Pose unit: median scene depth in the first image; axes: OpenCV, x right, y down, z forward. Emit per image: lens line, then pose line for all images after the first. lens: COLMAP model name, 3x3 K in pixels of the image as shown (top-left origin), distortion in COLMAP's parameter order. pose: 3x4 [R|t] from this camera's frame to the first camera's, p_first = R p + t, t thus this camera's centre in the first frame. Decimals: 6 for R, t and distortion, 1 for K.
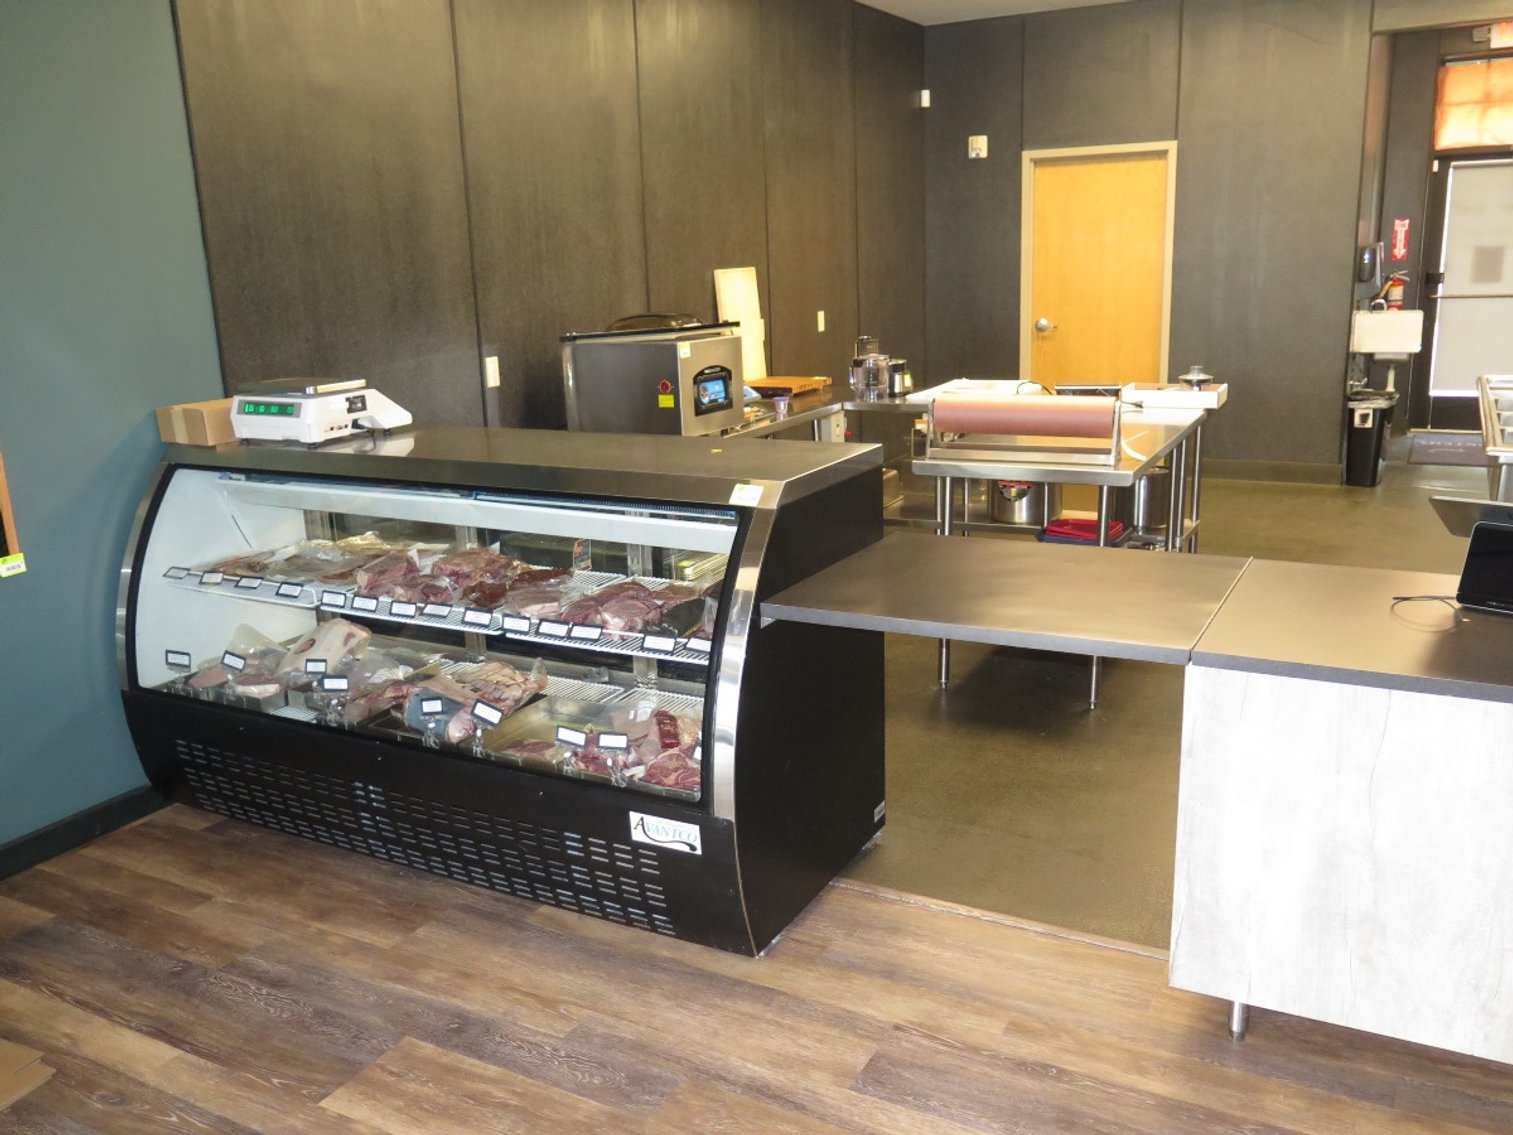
lens RADIAL K [[1258.1, 0, 756.1], [0, 1258.1, 566.6], [0, 0, 1]] dist [-0.030695, 0.010100]
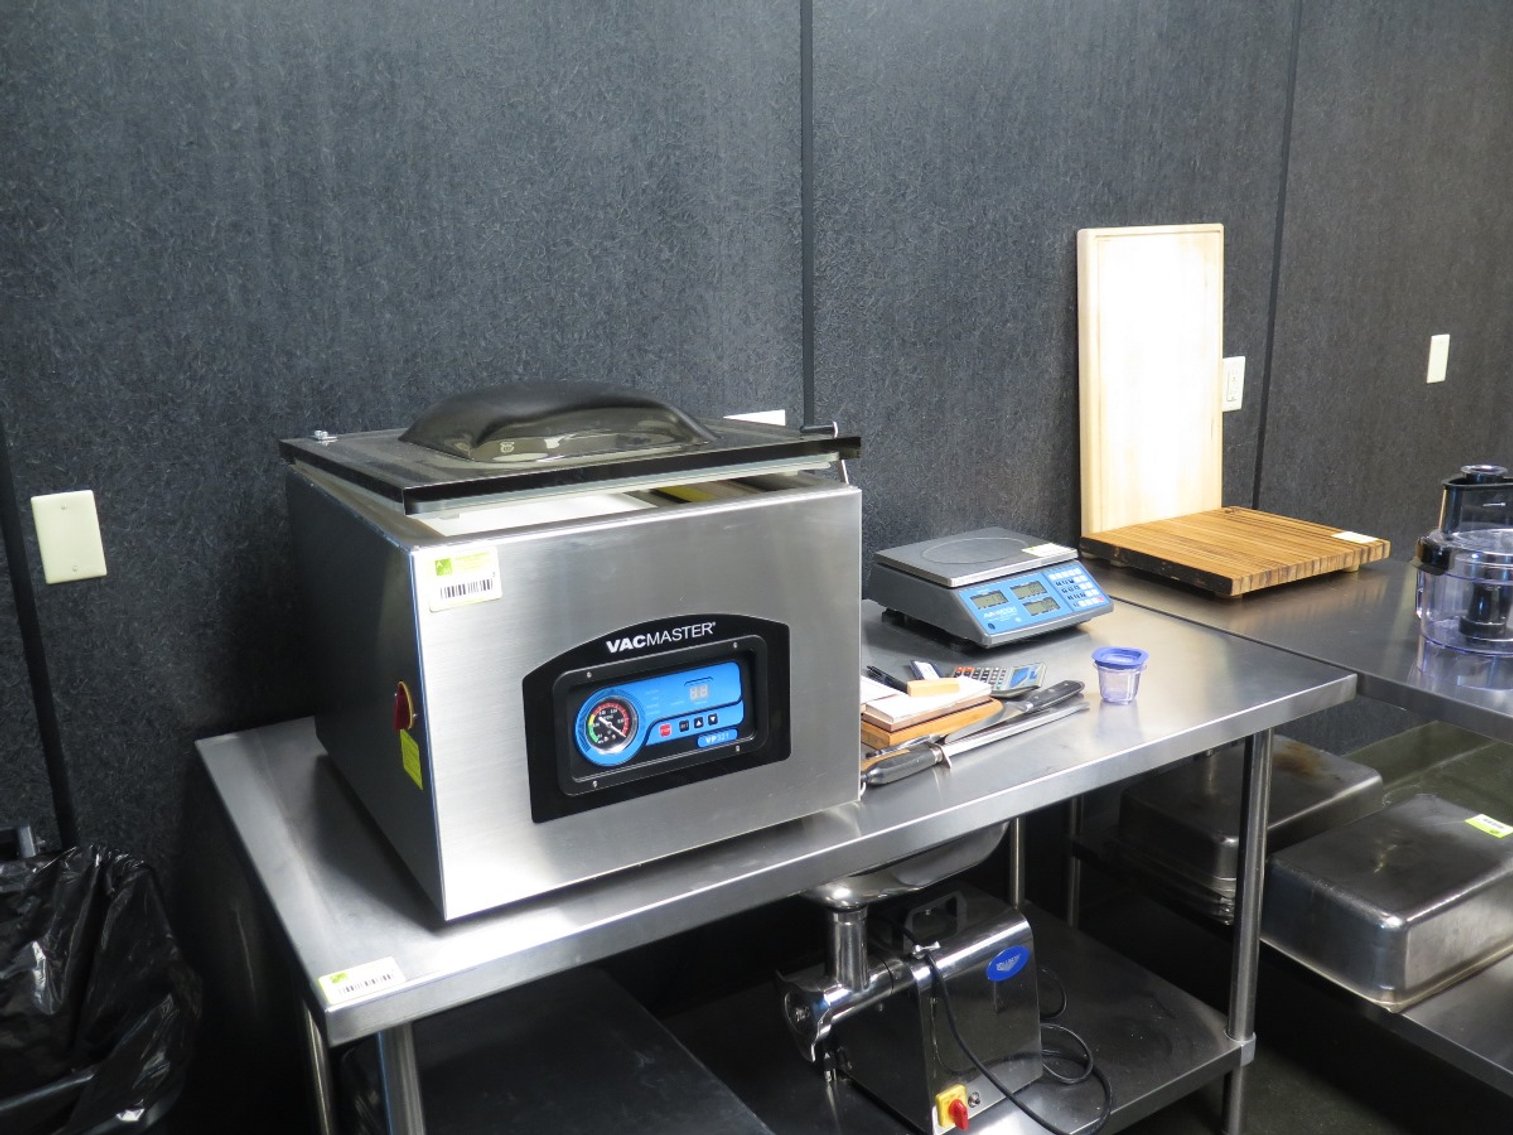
lens RADIAL K [[1258.1, 0, 757.7], [0, 1258.1, 570.6], [0, 0, 1]] dist [-0.030695, 0.010100]
pose [[0.860427, 0.152696, -0.486157, 0.100579], [-0.130833, 0.988264, 0.078846, -0.187485], [0.492491, -0.004236, 0.870307, 0.771752]]
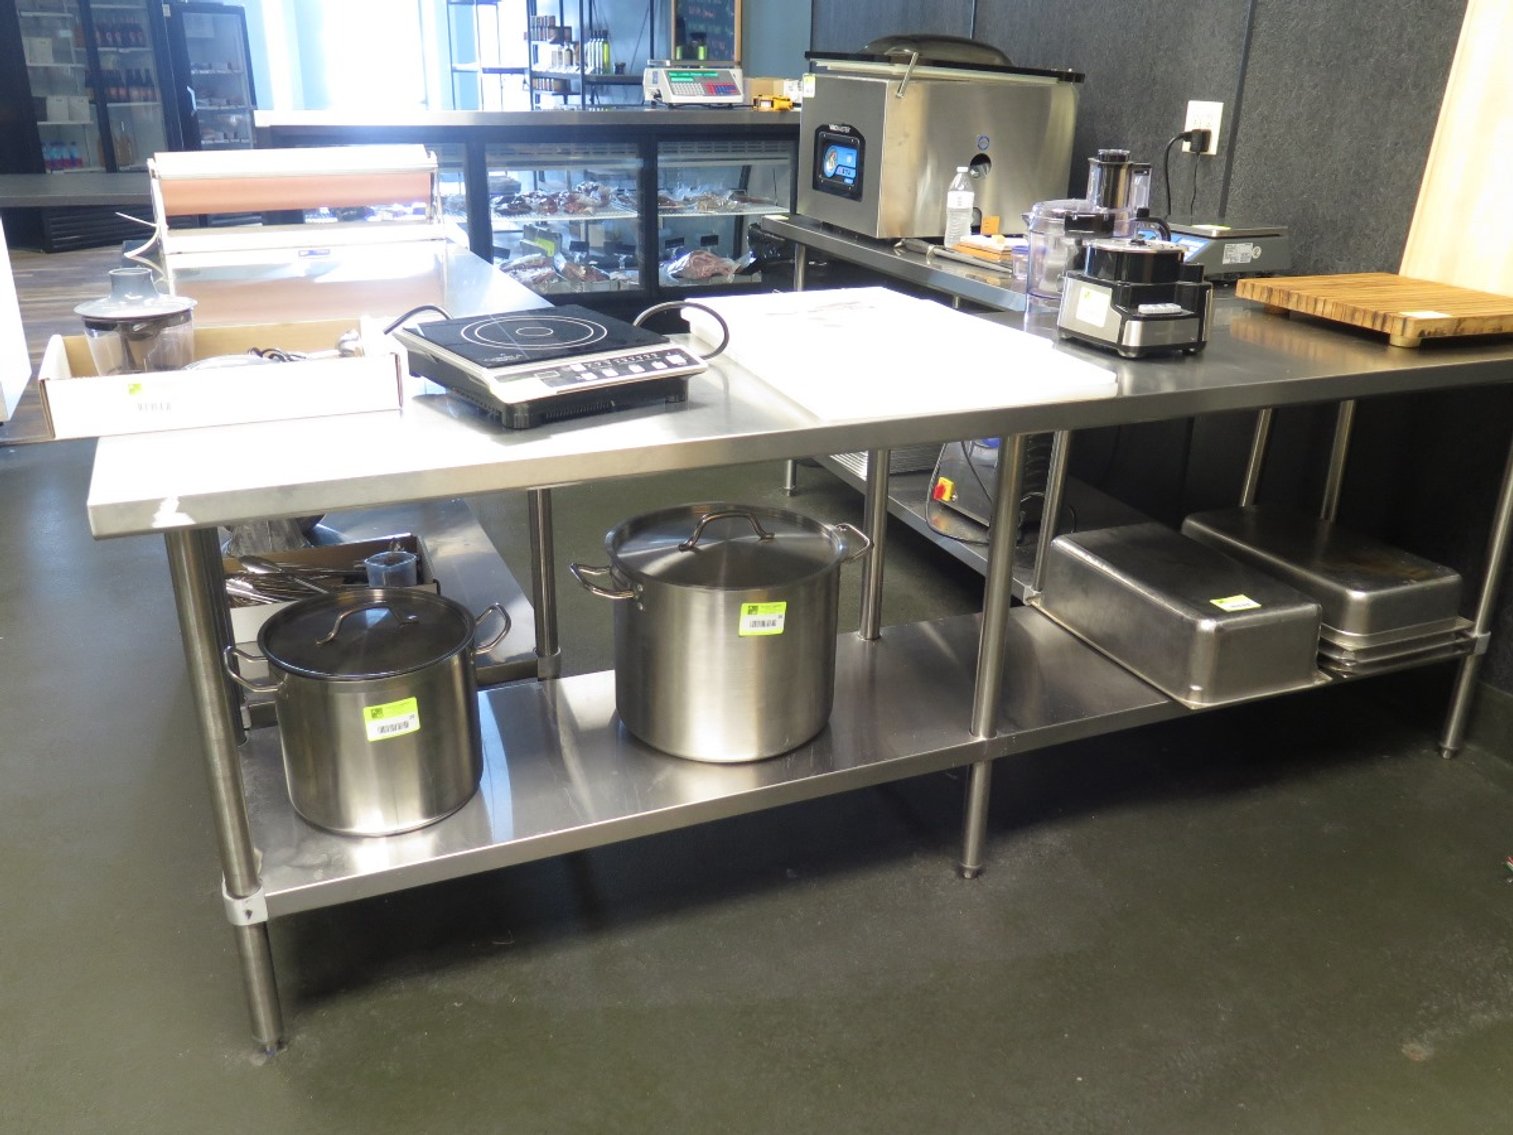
lens RADIAL K [[1258.1, 0, 754.7], [0, 1258.1, 570.3], [0, 0, 1]] dist [-0.030695, 0.010100]
pose [[-0.627661, 0.320580, -0.709416, 0.512304], [-0.184574, 0.824010, 0.535668, -0.299568], [0.756290, 0.467157, -0.458028, 1.340163]]
